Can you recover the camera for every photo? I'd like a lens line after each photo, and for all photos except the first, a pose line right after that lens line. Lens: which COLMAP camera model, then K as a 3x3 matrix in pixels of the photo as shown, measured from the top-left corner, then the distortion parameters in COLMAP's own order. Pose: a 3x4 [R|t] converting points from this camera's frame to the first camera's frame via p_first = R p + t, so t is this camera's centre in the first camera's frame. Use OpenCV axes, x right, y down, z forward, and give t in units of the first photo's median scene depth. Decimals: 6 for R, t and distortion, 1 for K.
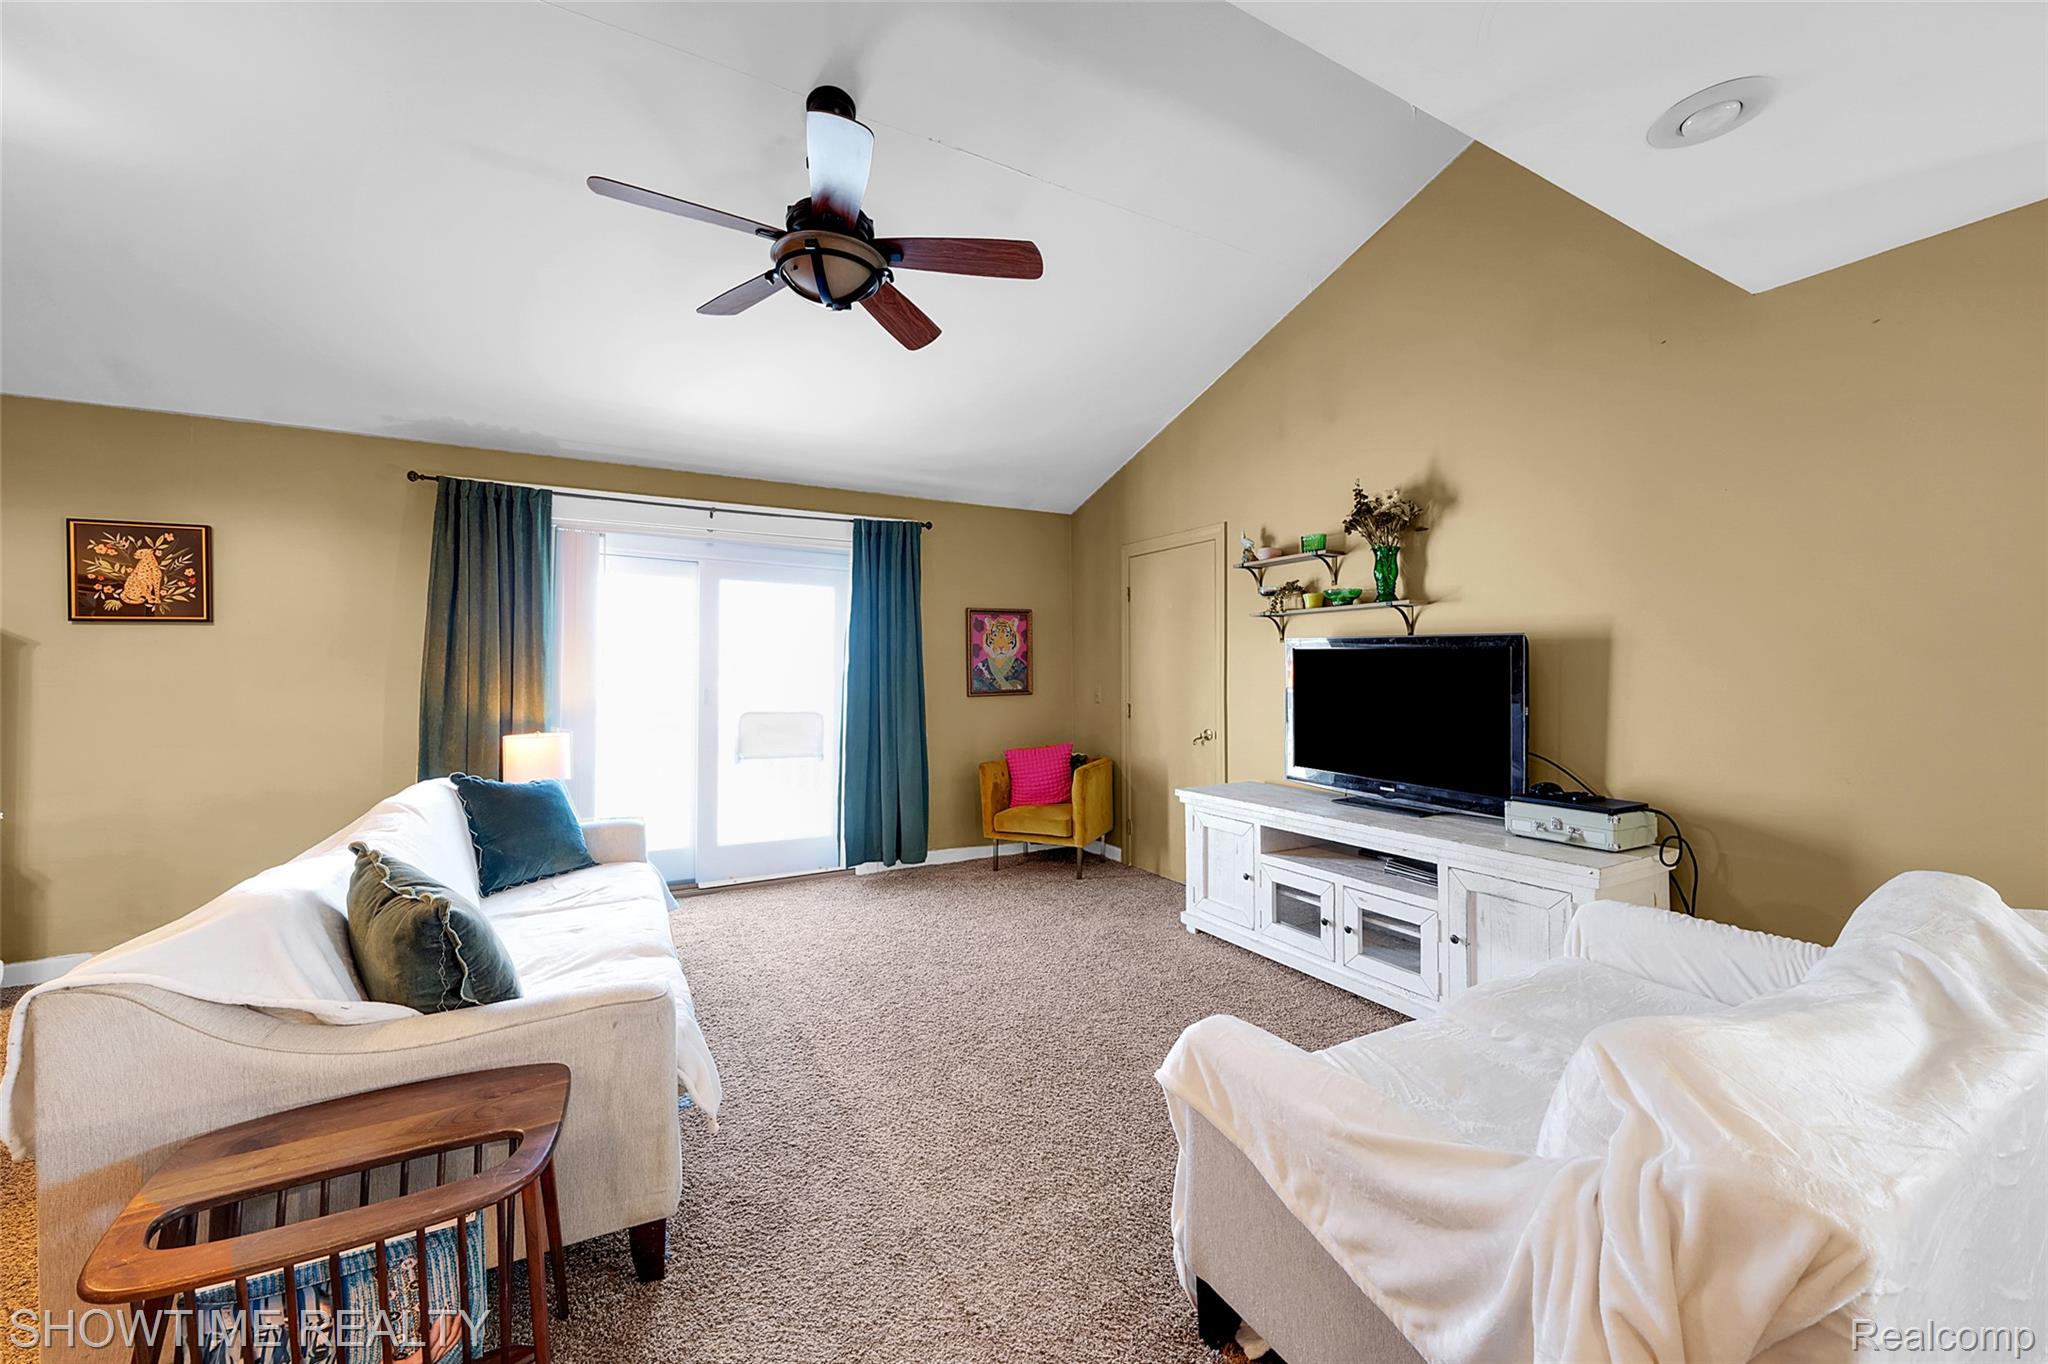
lens RADIAL K [[782.1, 0, 1043.5], [0, 782.1, 672.3], [0, 0, 1]] dist [-0.000964, 0.000941]
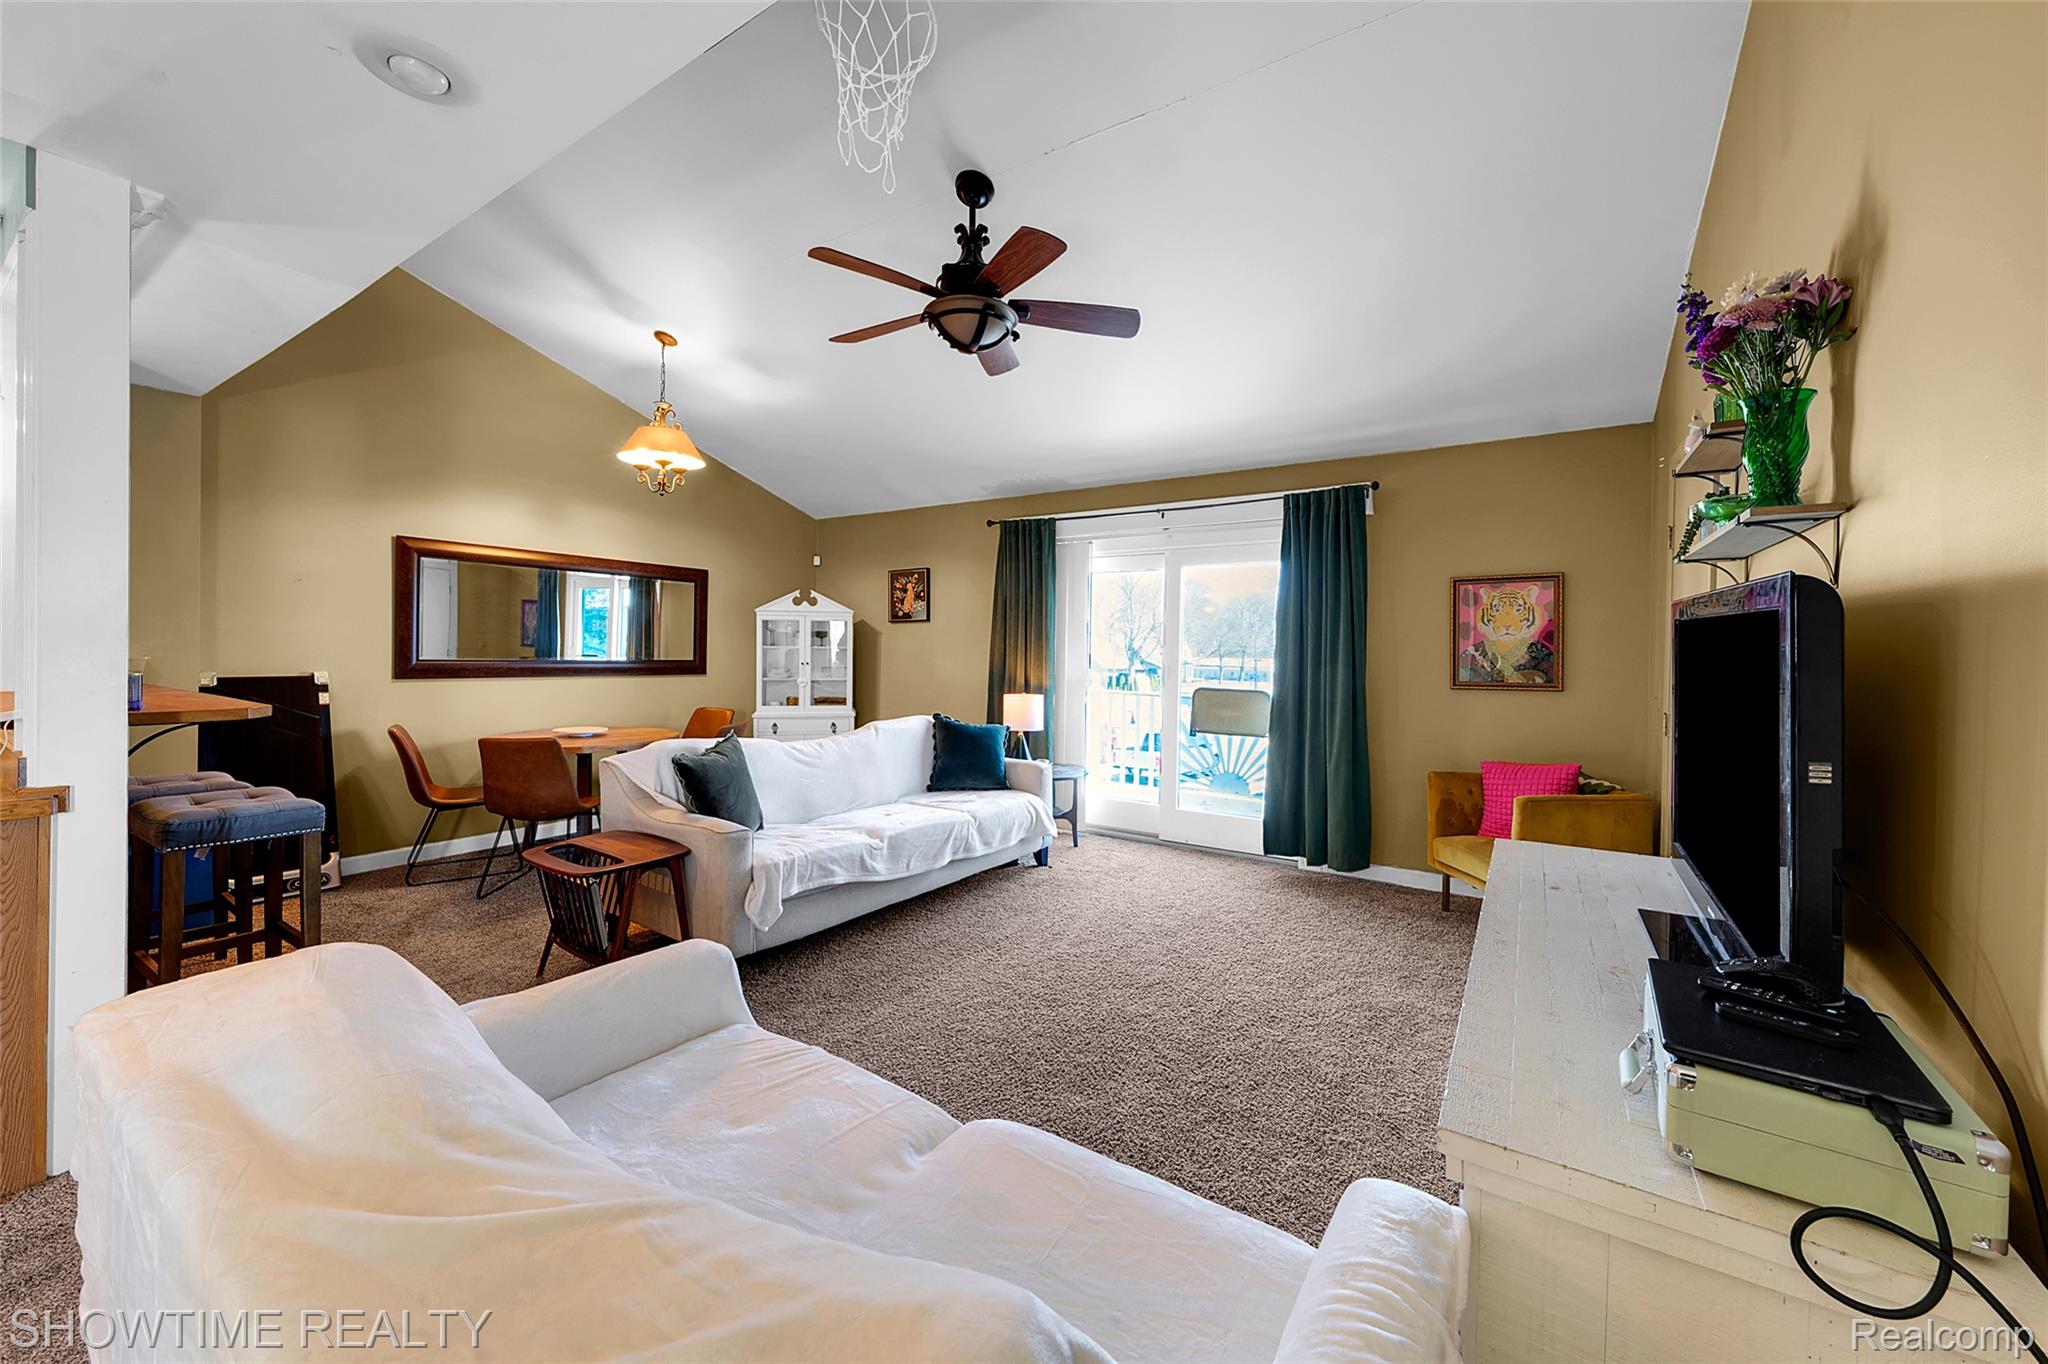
lens RADIAL K [[782.1, 0, 1028.6], [0, 782.1, 661.0], [0, 0, 1]] dist [-0.000964, 0.000941]
pose [[0.452661, 0.018308, -0.891495, 0.635817], [-0.018835, 0.999762, 0.010967, 0.003429], [0.891484, 0.011827, 0.452898, 0.386293]]
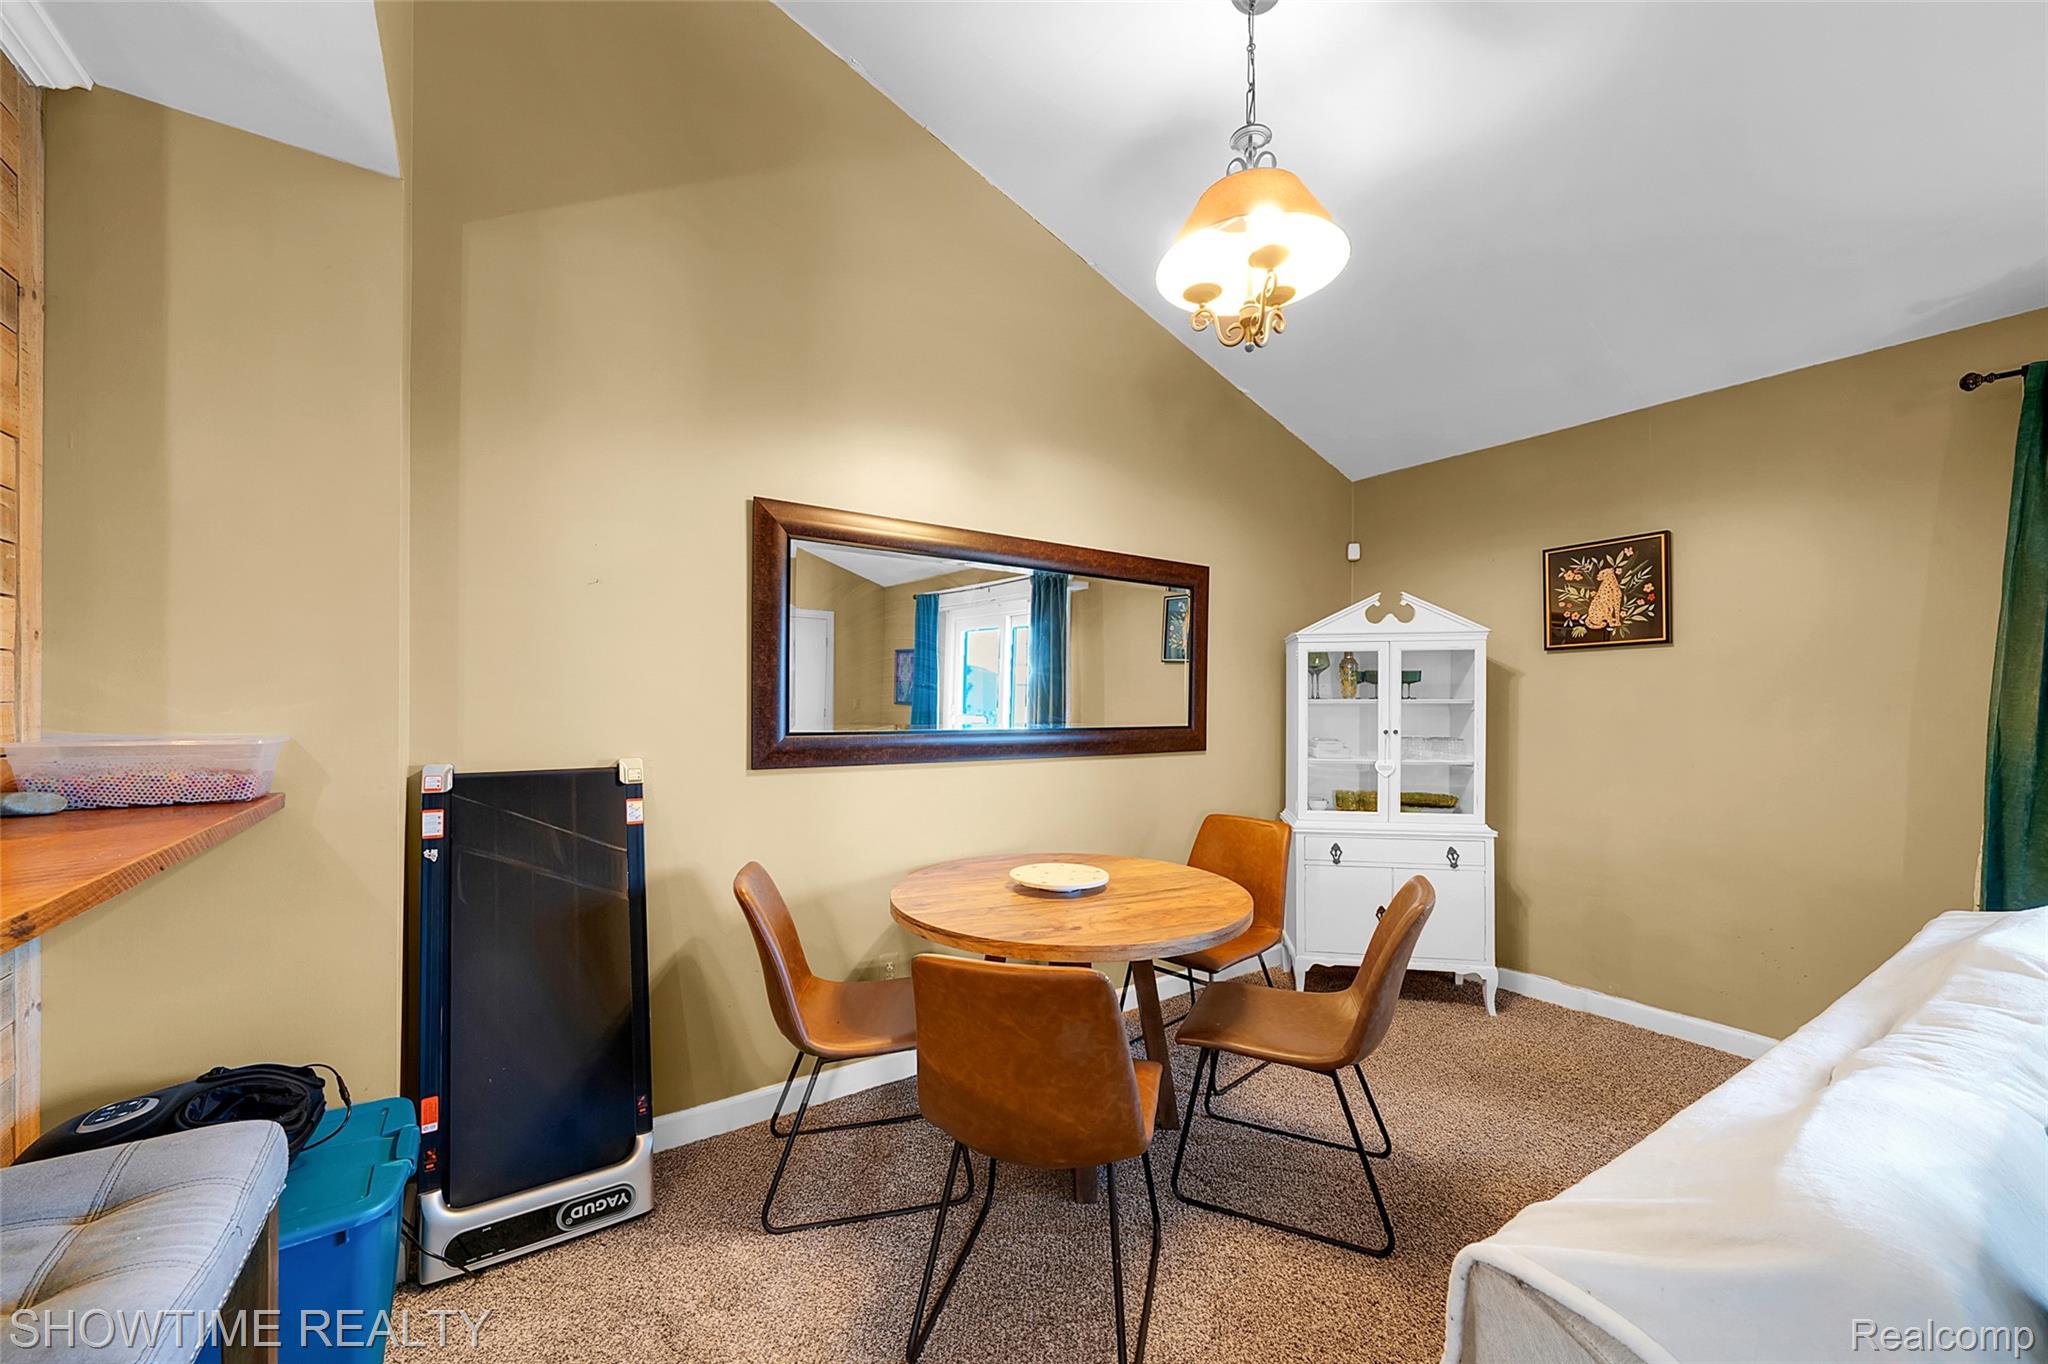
lens RADIAL K [[782.1, 0, 1009.3], [0, 782.1, 696.3], [0, 0, 1]] dist [-0.000964, 0.000941]
pose [[0.071958, -0.008108, -0.997375, -0.264048], [-0.008259, 0.999928, -0.008724, 0.007125], [0.997373, 0.008865, 0.071886, 0.218573]]
